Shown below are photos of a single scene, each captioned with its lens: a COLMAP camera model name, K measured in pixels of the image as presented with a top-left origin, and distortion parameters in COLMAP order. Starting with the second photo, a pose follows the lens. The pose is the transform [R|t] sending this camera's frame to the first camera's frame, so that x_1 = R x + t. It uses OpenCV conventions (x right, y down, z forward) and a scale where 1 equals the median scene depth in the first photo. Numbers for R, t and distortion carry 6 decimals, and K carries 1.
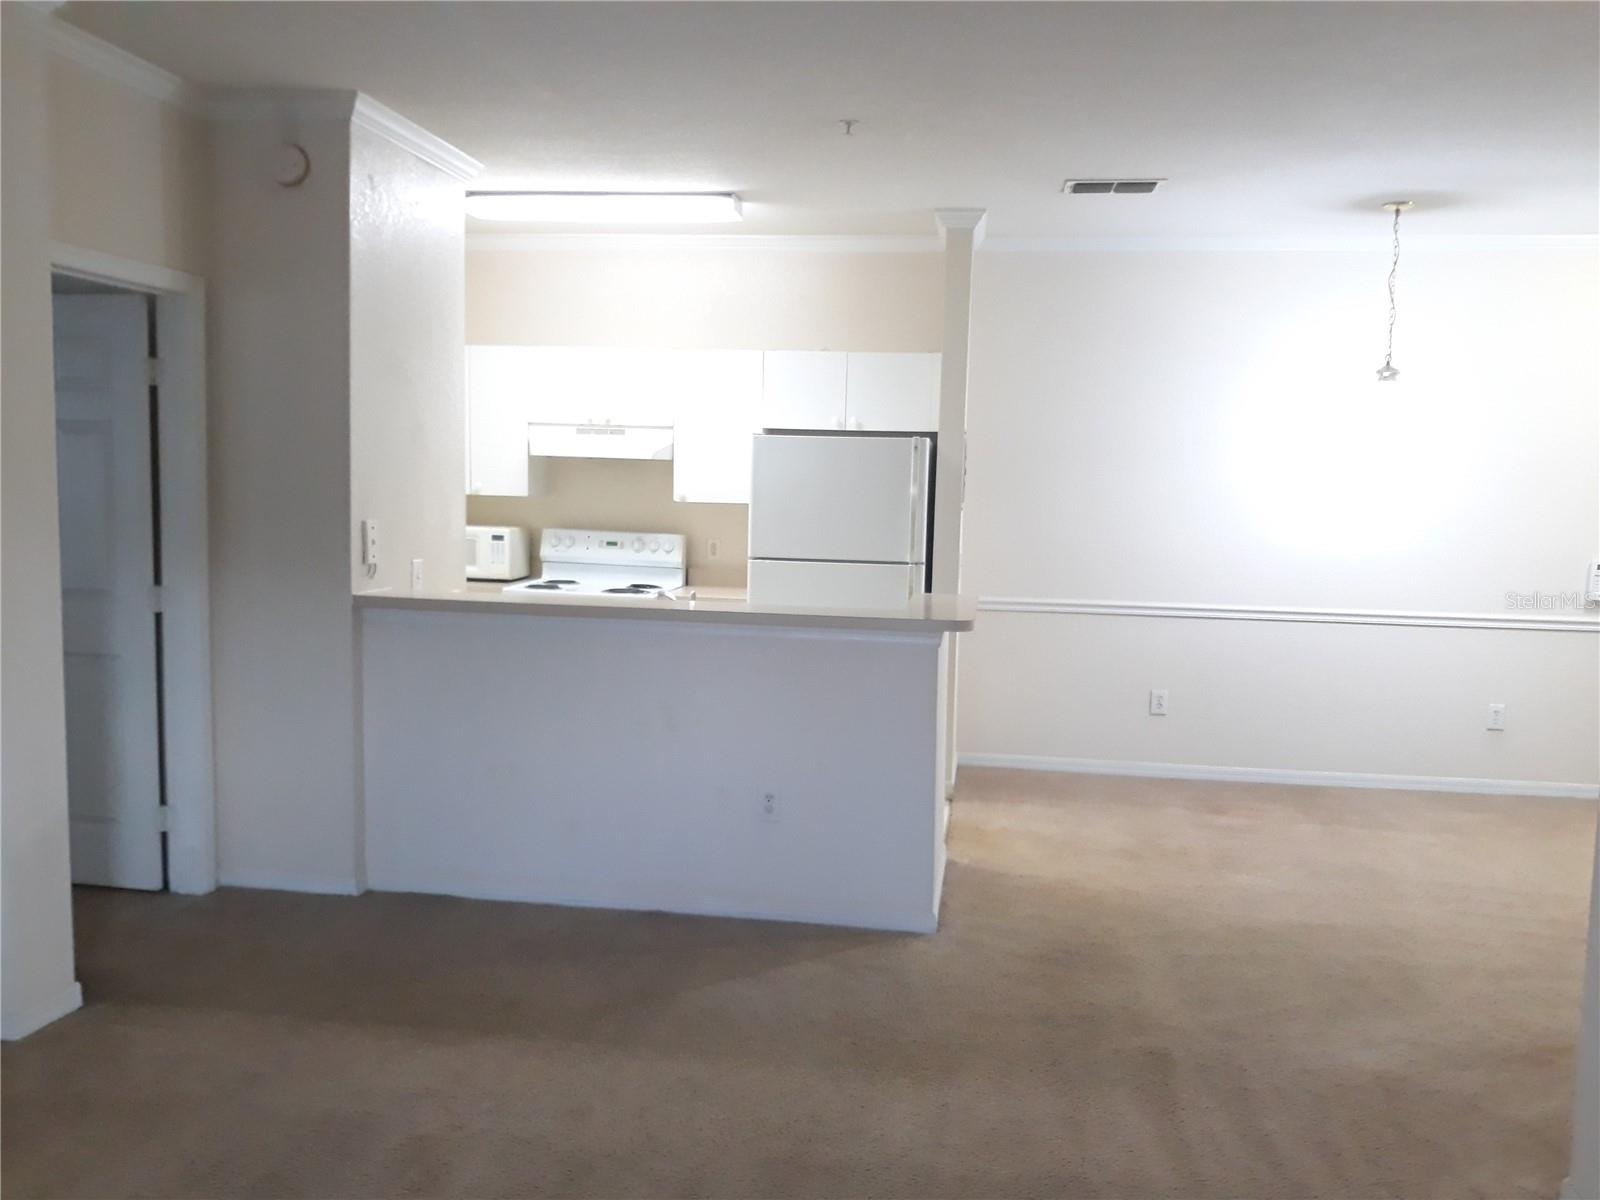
lens RADIAL K [[1320.7, 0, 825.1], [0, 1320.7, 604.2], [0, 0, 1]] dist [0.005611, -0.032635]
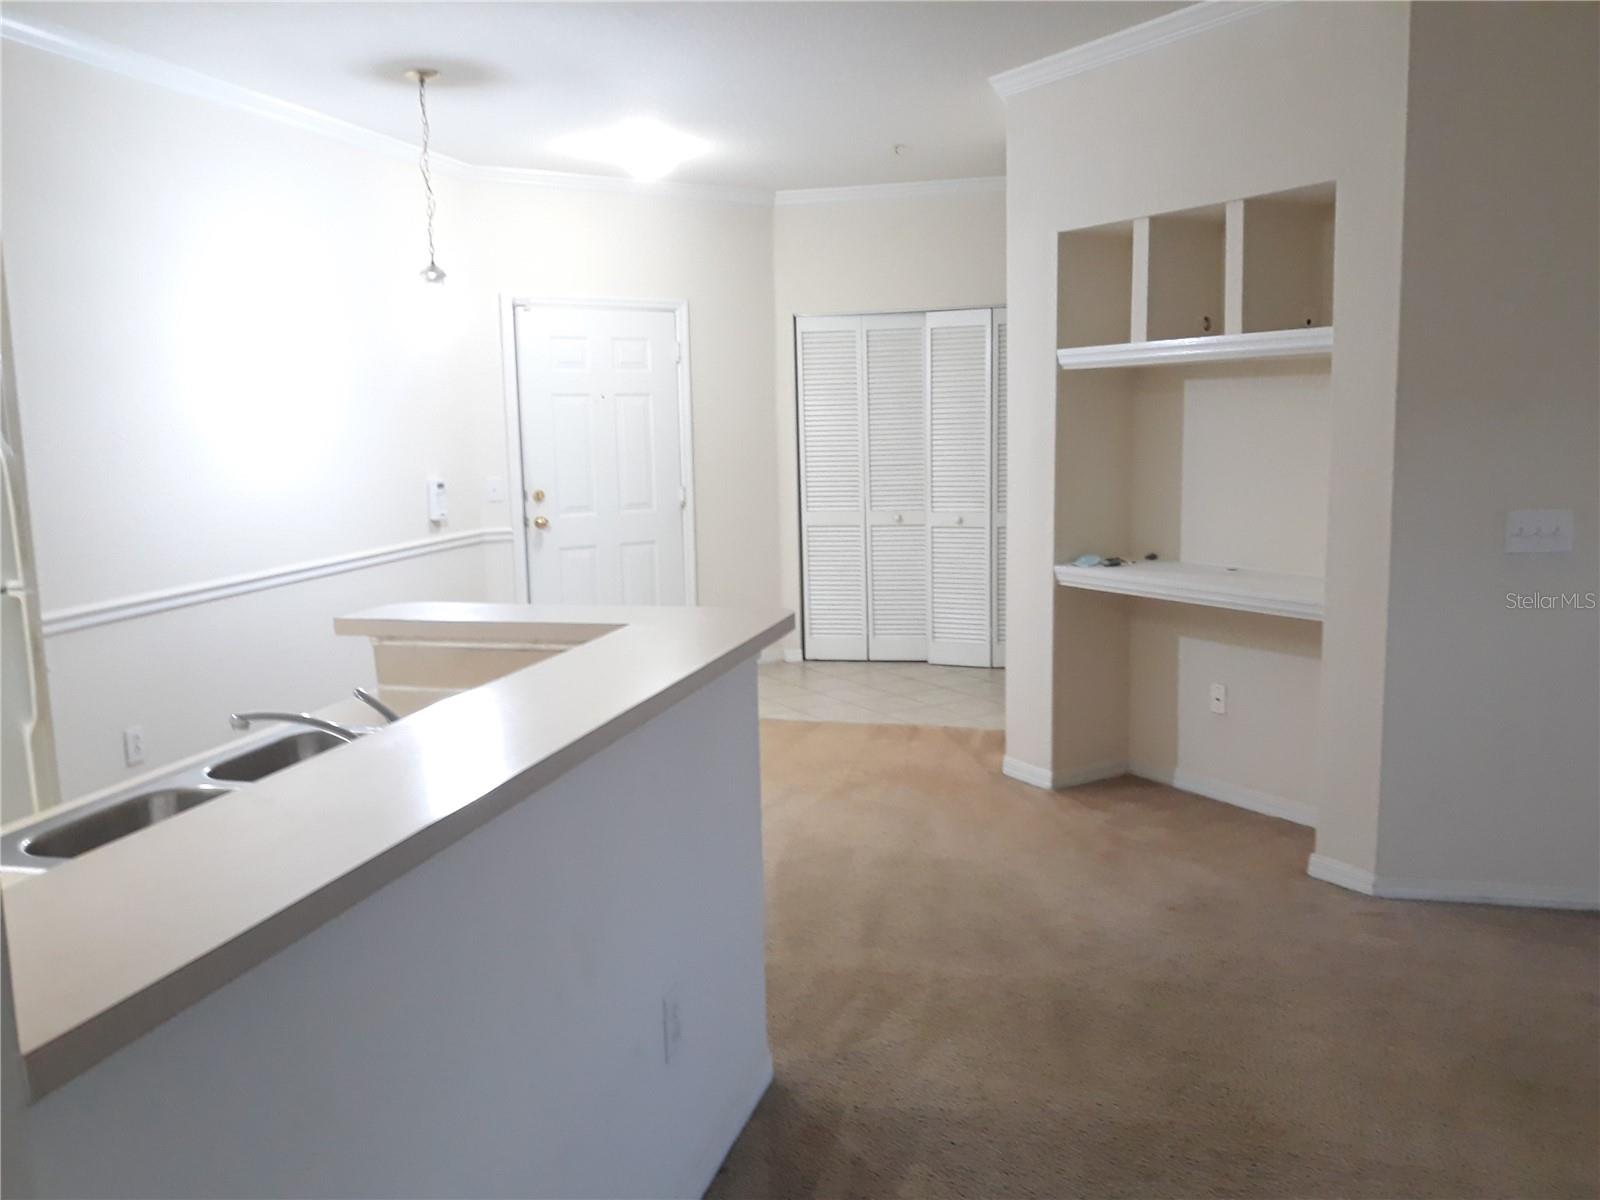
lens RADIAL K [[1320.7, 0, 803.4], [0, 1320.7, 595.1], [0, 0, 1]] dist [0.005611, -0.032635]
pose [[0.098822, -0.164690, 0.981382, -0.368820], [0.112118, 0.981773, 0.153466, -0.066554], [-0.988769, 0.094865, 0.115485, 0.599238]]
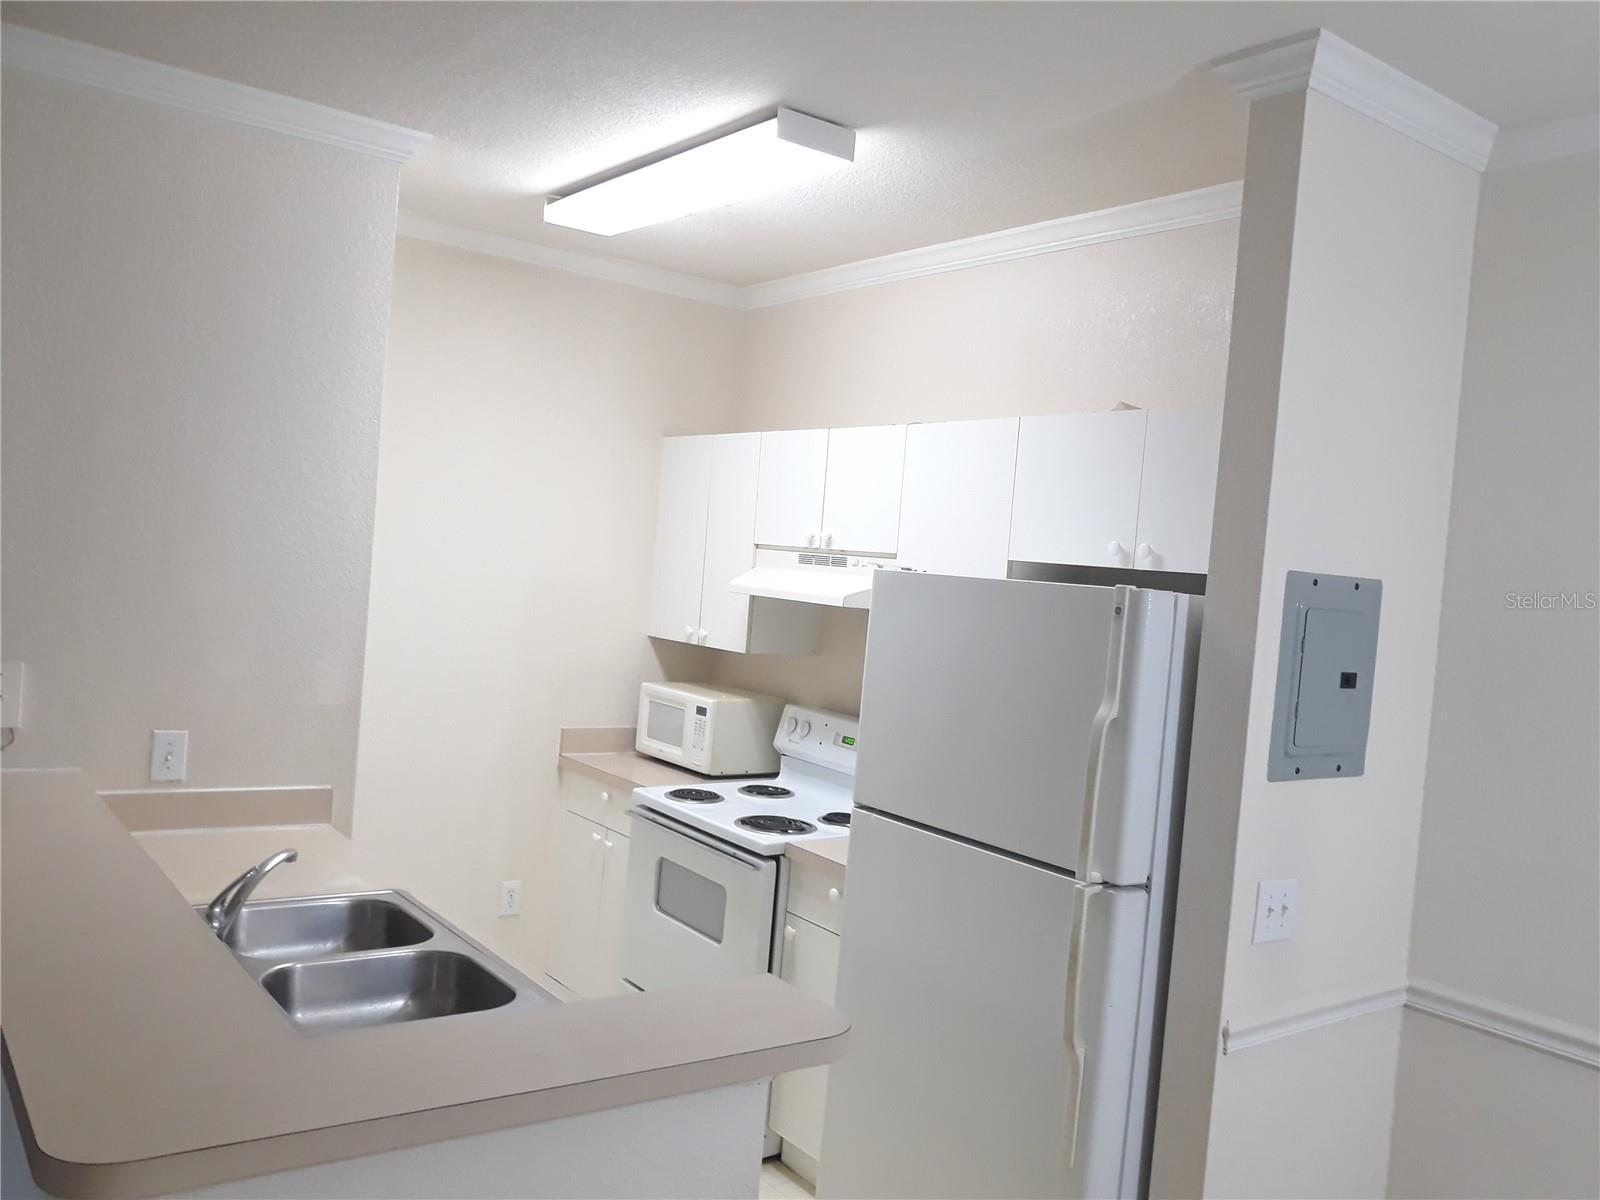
lens RADIAL K [[1320.7, 0, 801.4], [0, 1320.7, 605.4], [0, 0, 1]] dist [0.005611, -0.032635]
pose [[0.693282, 0.051518, -0.718823, 0.282206], [-0.132098, 0.989626, -0.056478, -0.075032], [0.708456, 0.134110, 0.692896, 0.578074]]
